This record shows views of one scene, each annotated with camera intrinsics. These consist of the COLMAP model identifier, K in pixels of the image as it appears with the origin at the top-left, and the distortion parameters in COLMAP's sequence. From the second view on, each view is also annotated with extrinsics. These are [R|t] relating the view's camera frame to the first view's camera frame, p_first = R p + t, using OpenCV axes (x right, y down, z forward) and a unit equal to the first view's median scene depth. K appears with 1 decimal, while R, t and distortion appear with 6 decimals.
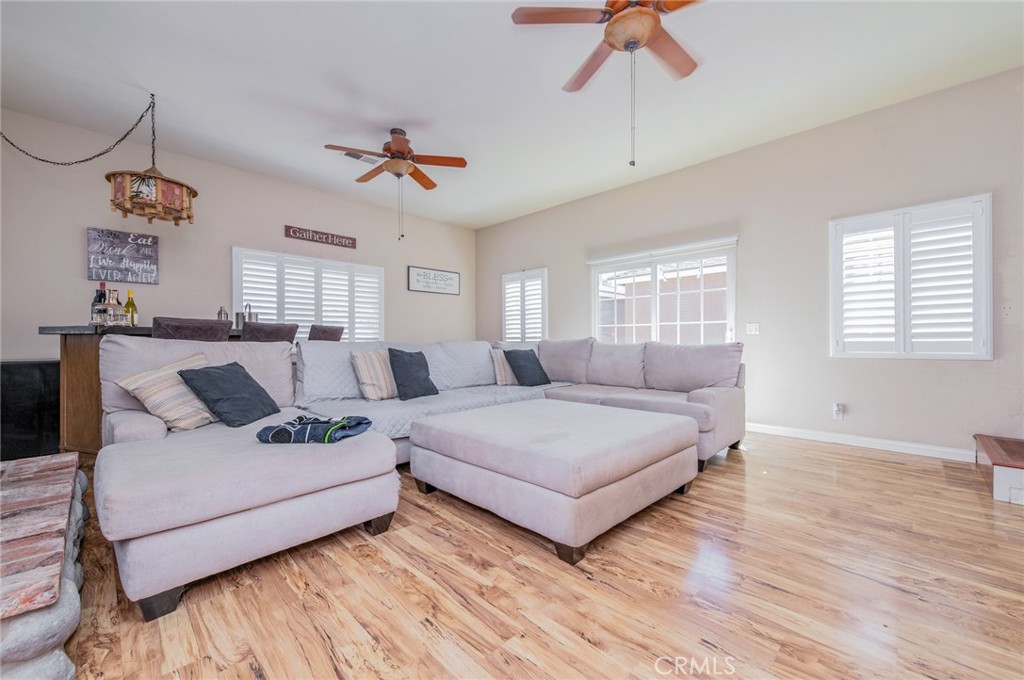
lens RADIAL K [[402.6, 0, 513.4], [0, 402.6, 342.3], [0, 0, 1]] dist [0.012080, -0.000620]
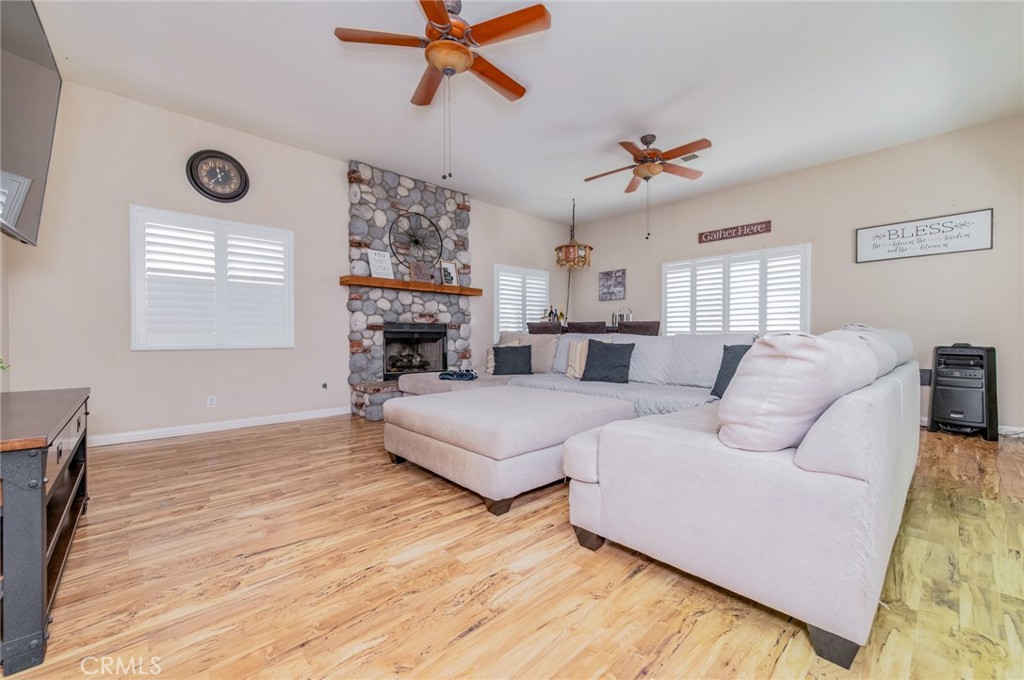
lens RADIAL K [[402.6, 0, 512.0], [0, 402.6, 339.5], [0, 0, 1]] dist [0.012080, -0.000620]
pose [[-0.035950, 0.007153, -0.999328, 1.311310], [-0.005784, 0.999956, 0.007366, 0.012659], [0.999337, 0.006045, -0.035907, 1.121050]]
